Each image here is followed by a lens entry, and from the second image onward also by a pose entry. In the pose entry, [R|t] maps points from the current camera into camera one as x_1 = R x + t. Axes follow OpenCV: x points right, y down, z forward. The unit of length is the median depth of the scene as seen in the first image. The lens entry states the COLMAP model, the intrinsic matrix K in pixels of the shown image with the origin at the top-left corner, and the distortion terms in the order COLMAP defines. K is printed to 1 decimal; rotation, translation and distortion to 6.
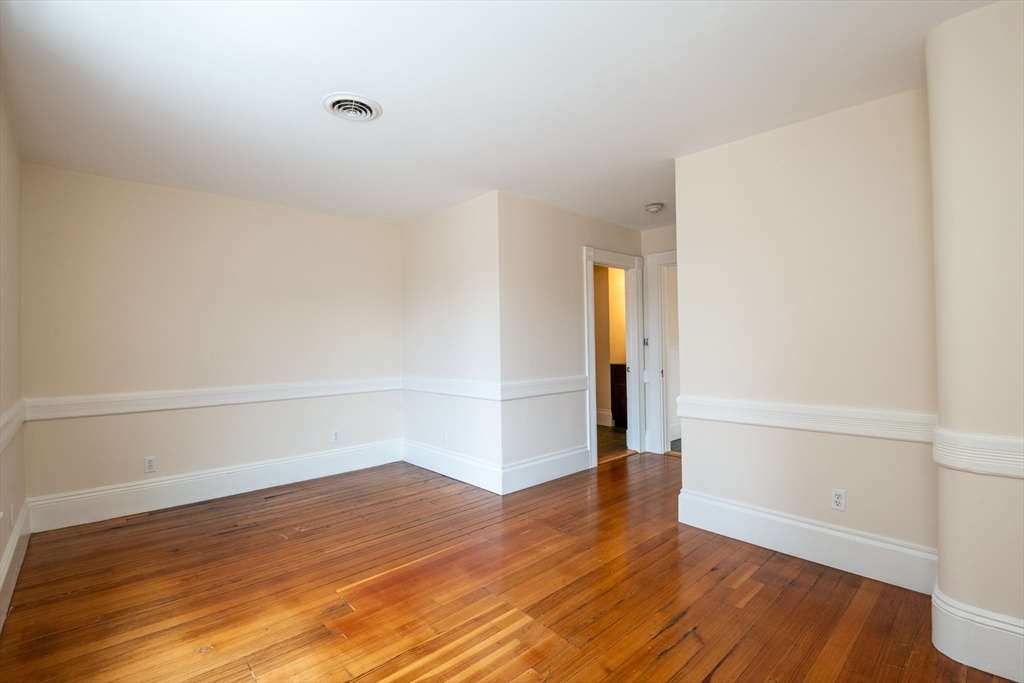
lens RADIAL K [[471.7, 0, 515.3], [0, 471.7, 339.2], [0, 0, 1]] dist [-0.019526, -0.002189]
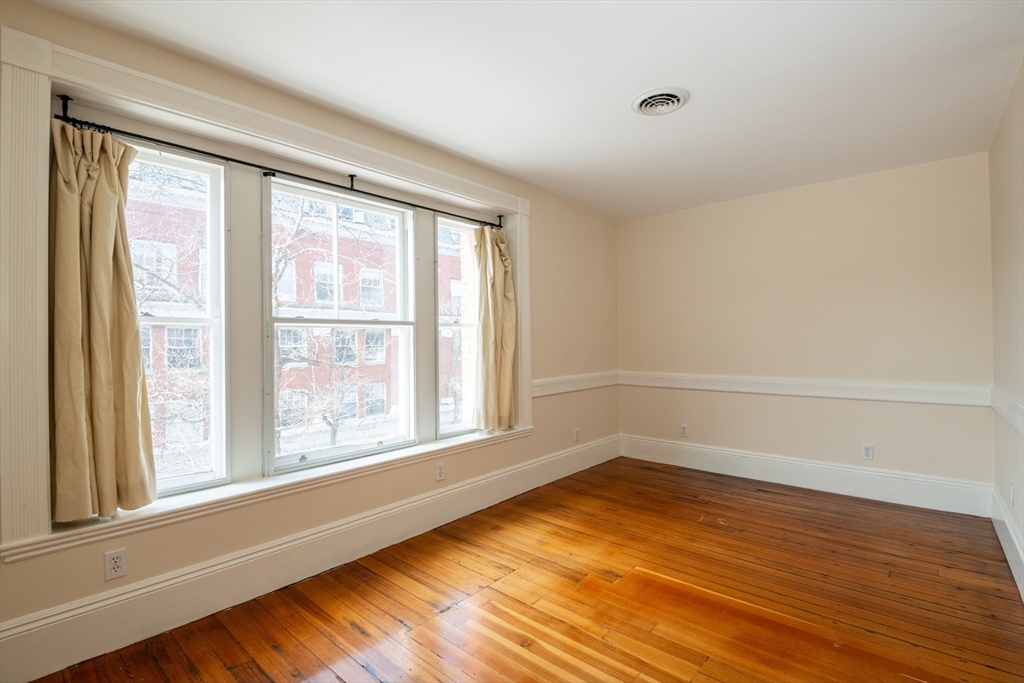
lens RADIAL K [[471.7, 0, 516.1], [0, 471.7, 338.4], [0, 0, 1]] dist [-0.019526, -0.002189]
pose [[0.092811, 0.010947, -0.995624, 0.489609], [0.011499, 0.999861, 0.012066, -0.003783], [0.995617, -0.012568, 0.092672, 0.465560]]
